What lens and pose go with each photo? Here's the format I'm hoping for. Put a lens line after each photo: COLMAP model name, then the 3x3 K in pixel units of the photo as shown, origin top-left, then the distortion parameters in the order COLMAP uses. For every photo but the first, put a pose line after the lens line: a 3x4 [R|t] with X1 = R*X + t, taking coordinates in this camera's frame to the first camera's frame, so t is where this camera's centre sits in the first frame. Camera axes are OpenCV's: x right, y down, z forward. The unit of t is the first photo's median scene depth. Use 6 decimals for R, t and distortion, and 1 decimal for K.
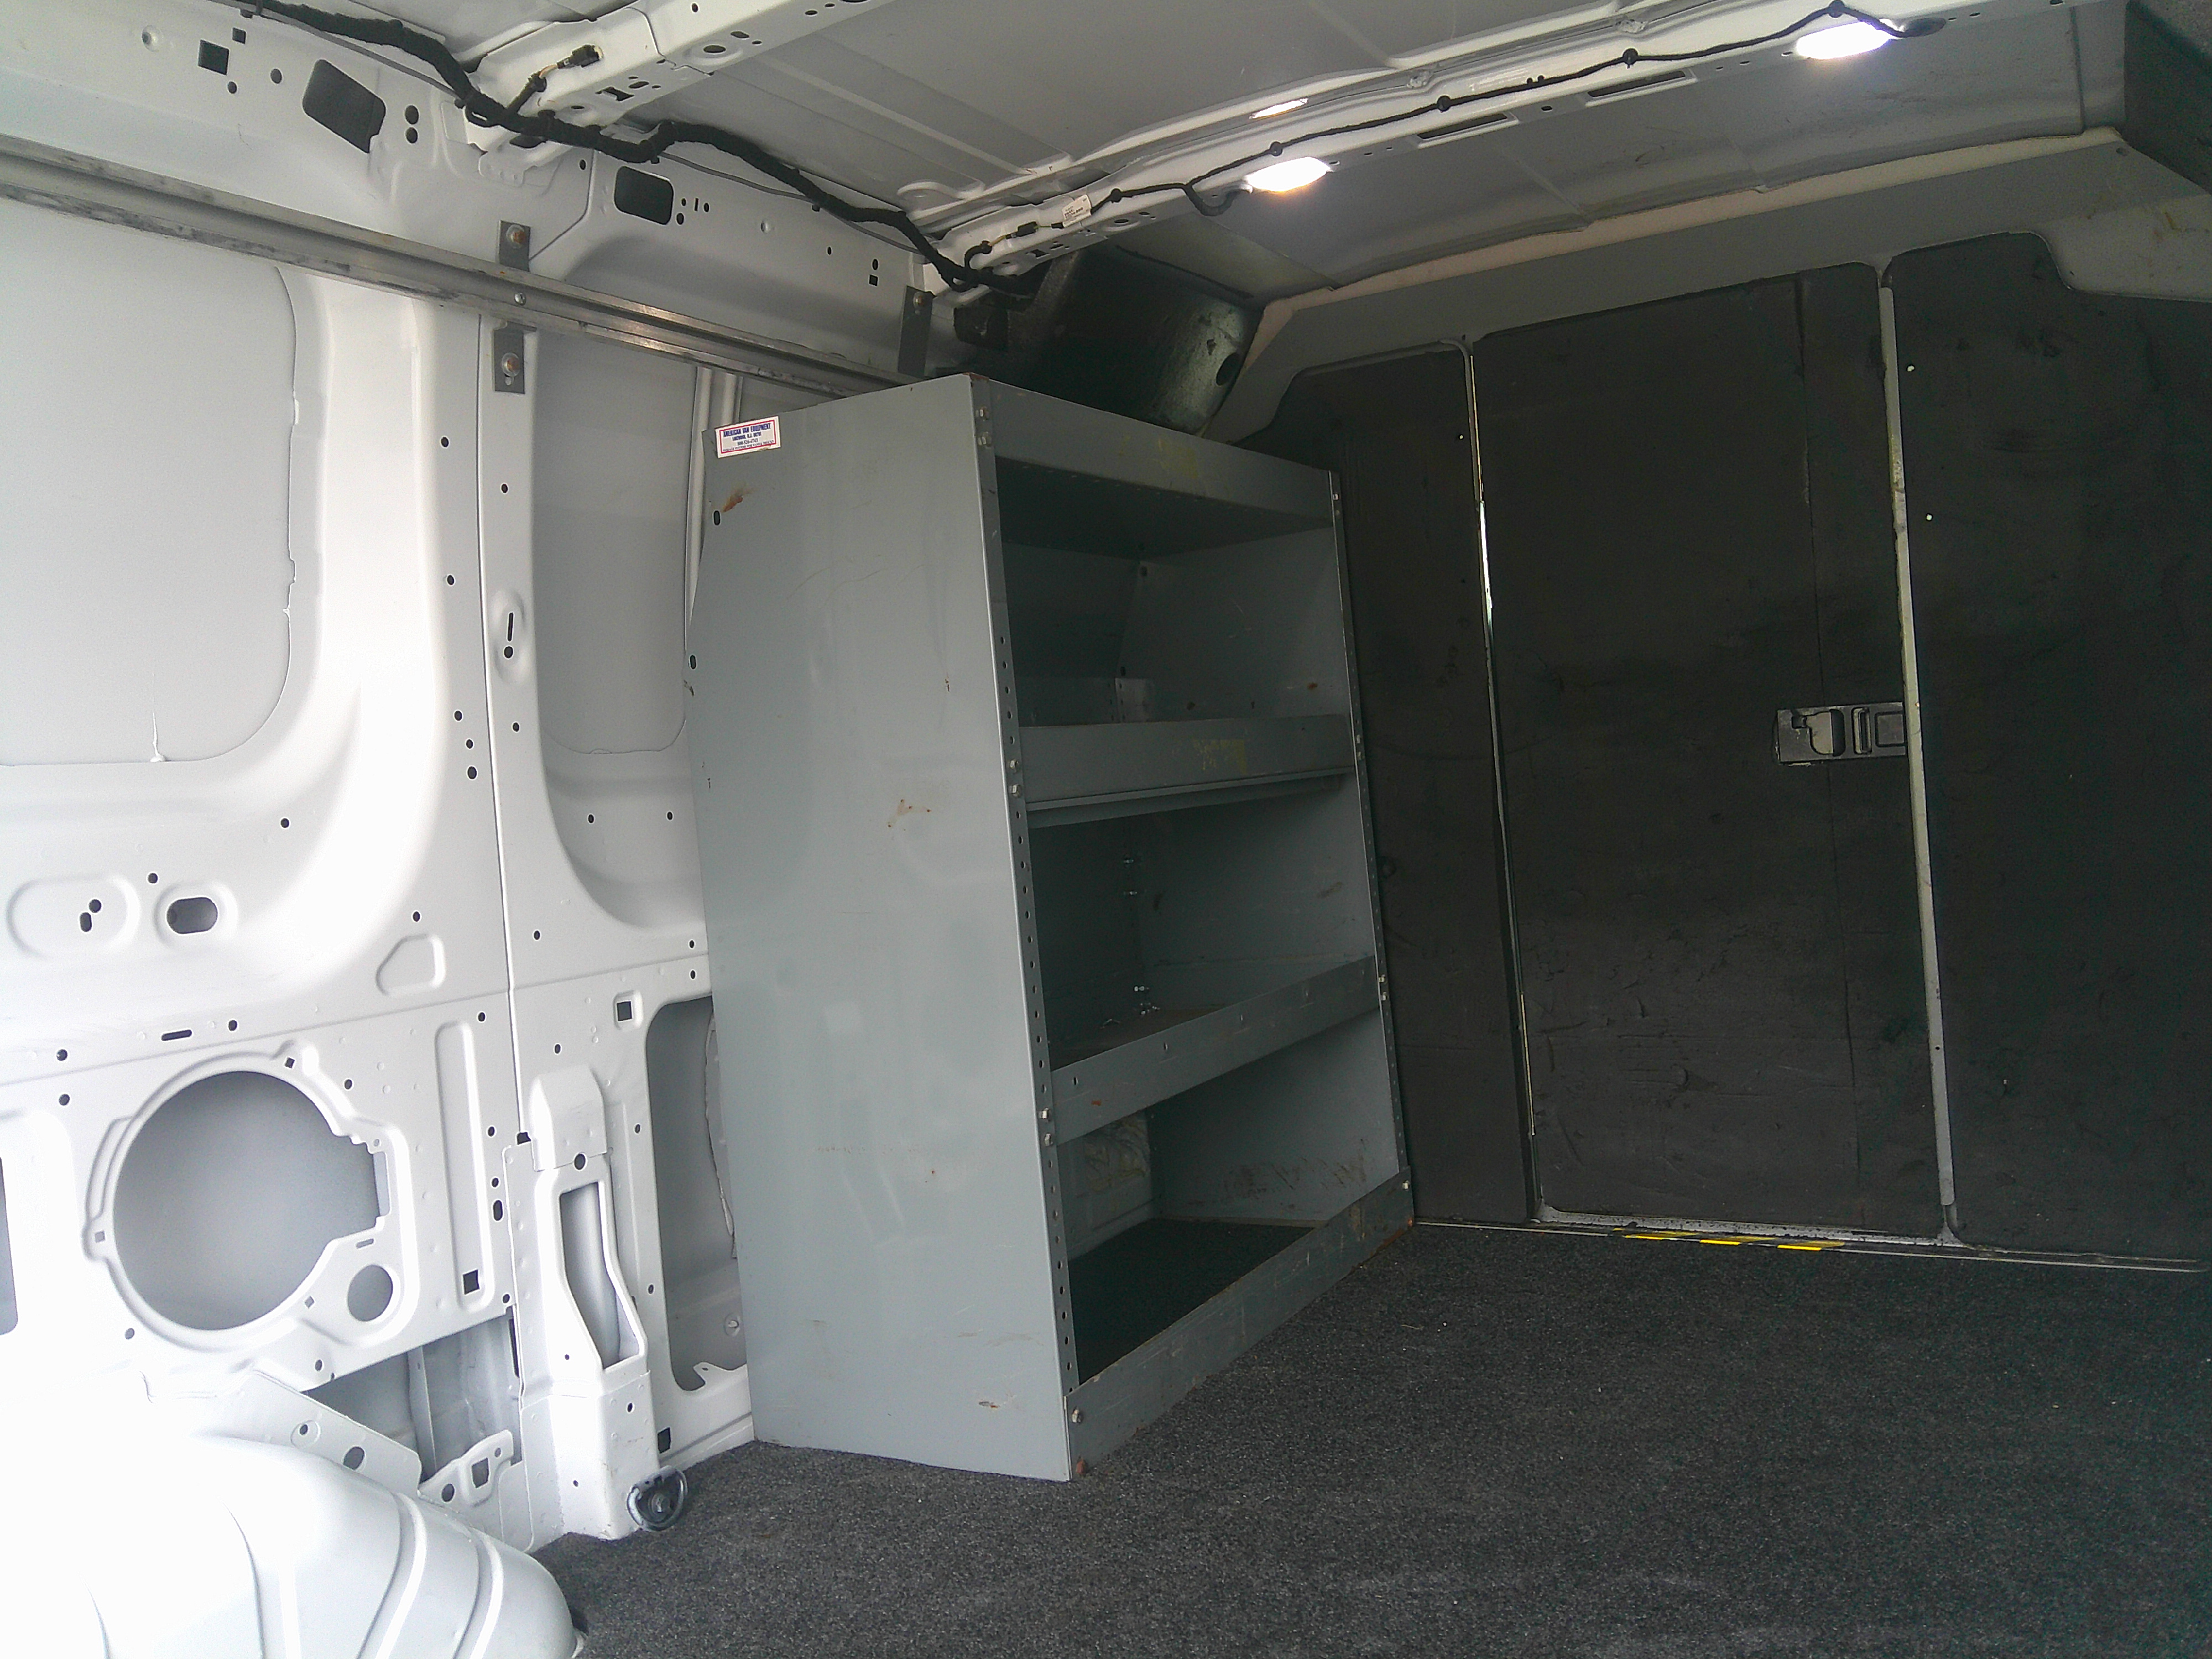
lens RADIAL K [[1816.4, 0, 1106.3], [0, 1816.4, 821.3], [0, 0, 1]] dist [0.096821, -0.153464]
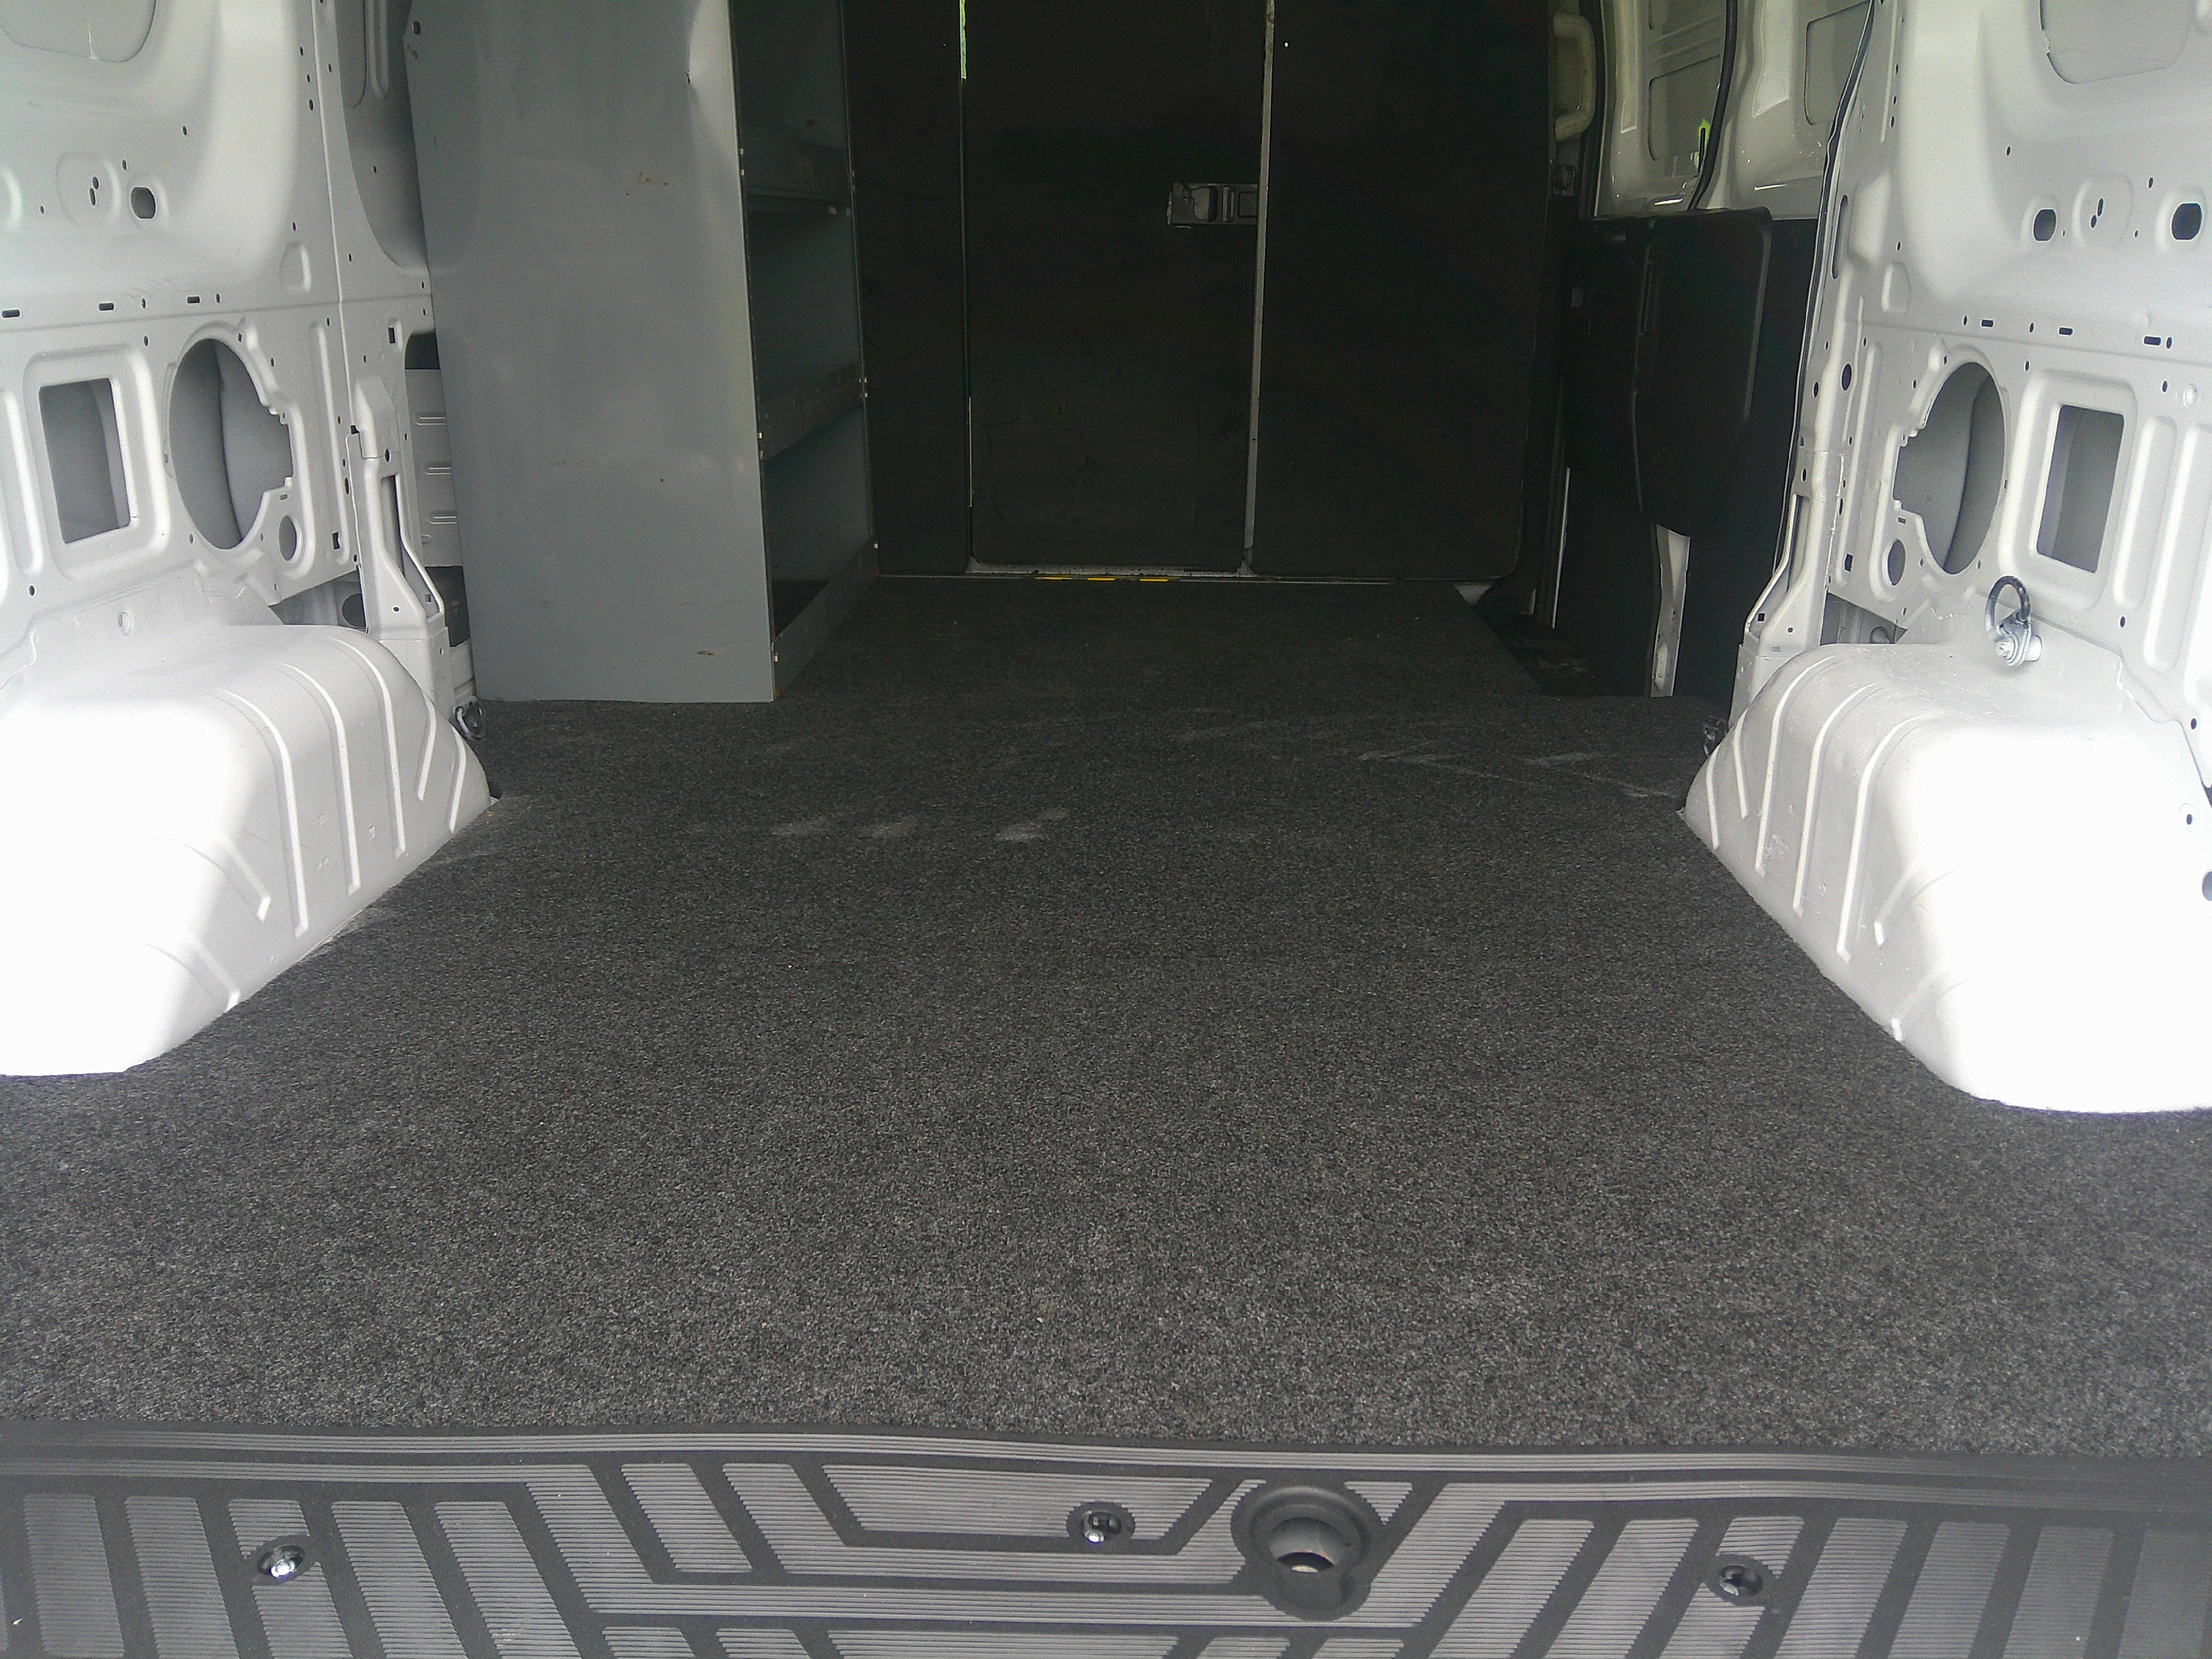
lens RADIAL K [[1816.4, 0, 1106.3], [0, 1816.4, 821.3], [0, 0, 1]] dist [0.096821, -0.153464]
pose [[0.879121, -0.059884, 0.472821, -0.405660], [-0.065467, 0.967498, 0.244259, 0.079739], [-0.472080, -0.245688, 0.846627, -0.284713]]
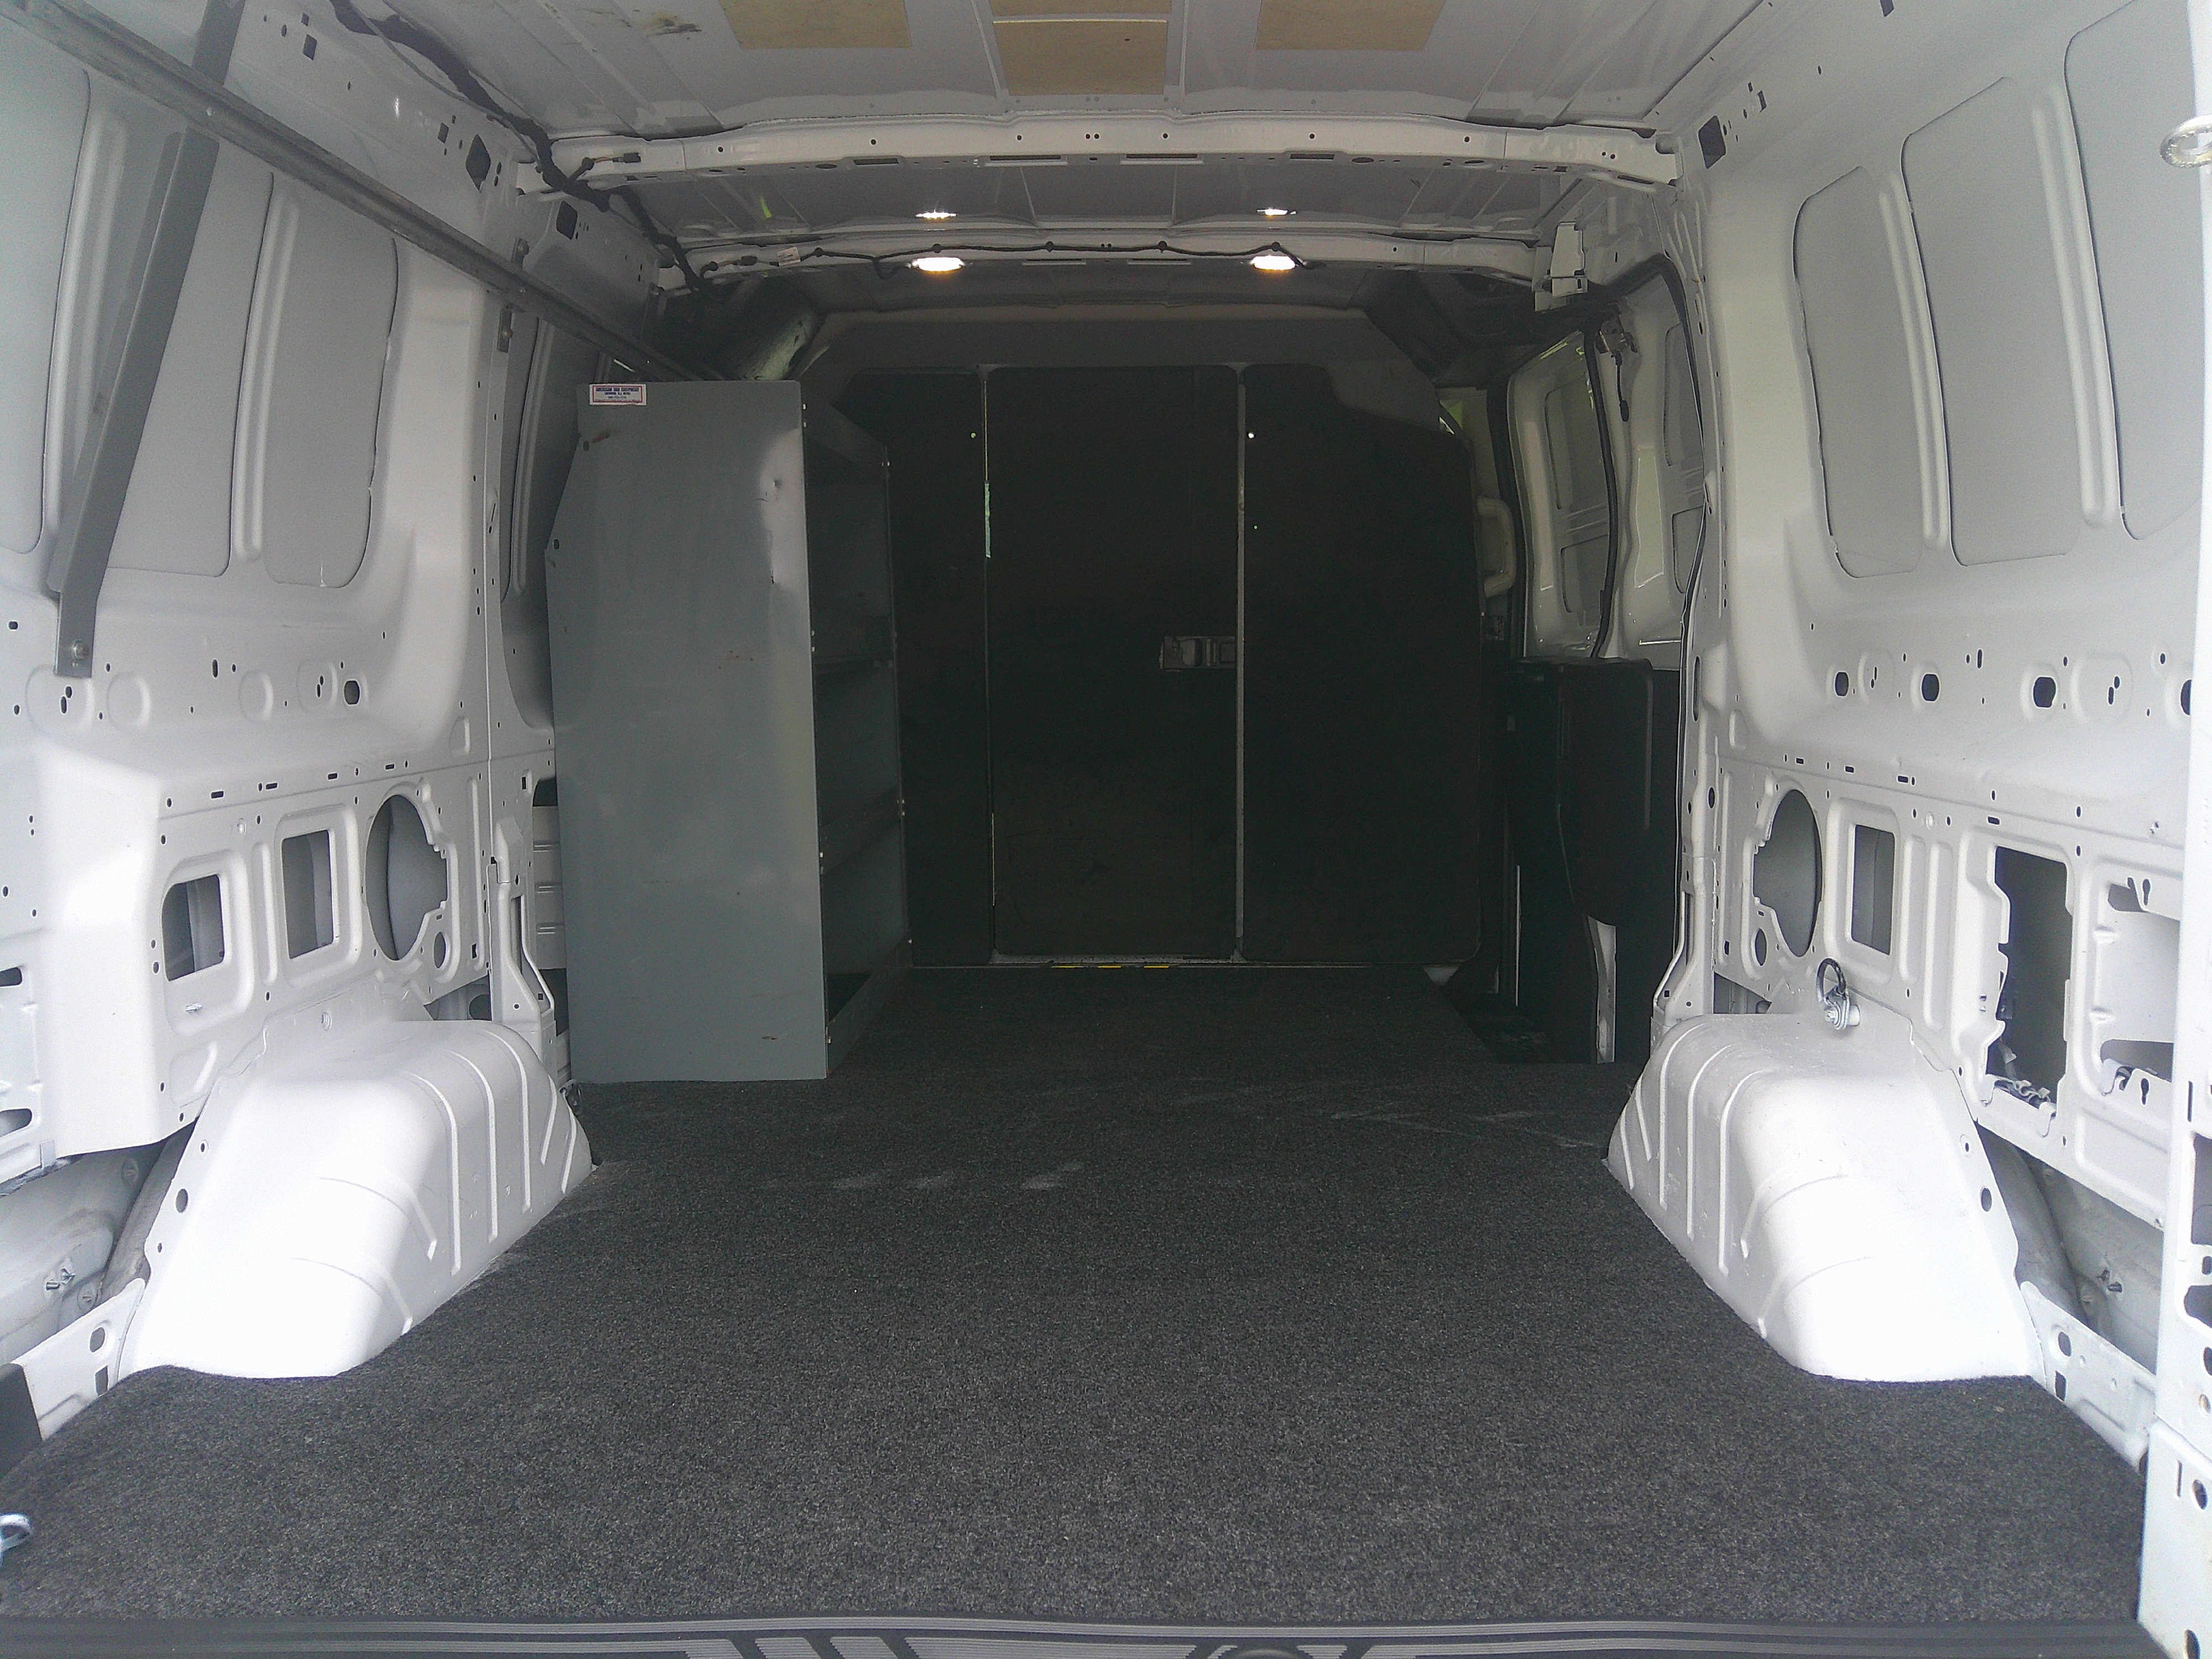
lens RADIAL K [[1808.3, 0, 1106.0], [0, 1808.3, 829.5], [0, 0, 1]] dist [0.132799, -0.301116]
pose [[0.882142, 0.023197, 0.470412, -0.495293], [-0.047753, 0.998045, 0.040332, 0.055325], [-0.468557, -0.058042, 0.881525, -0.456890]]
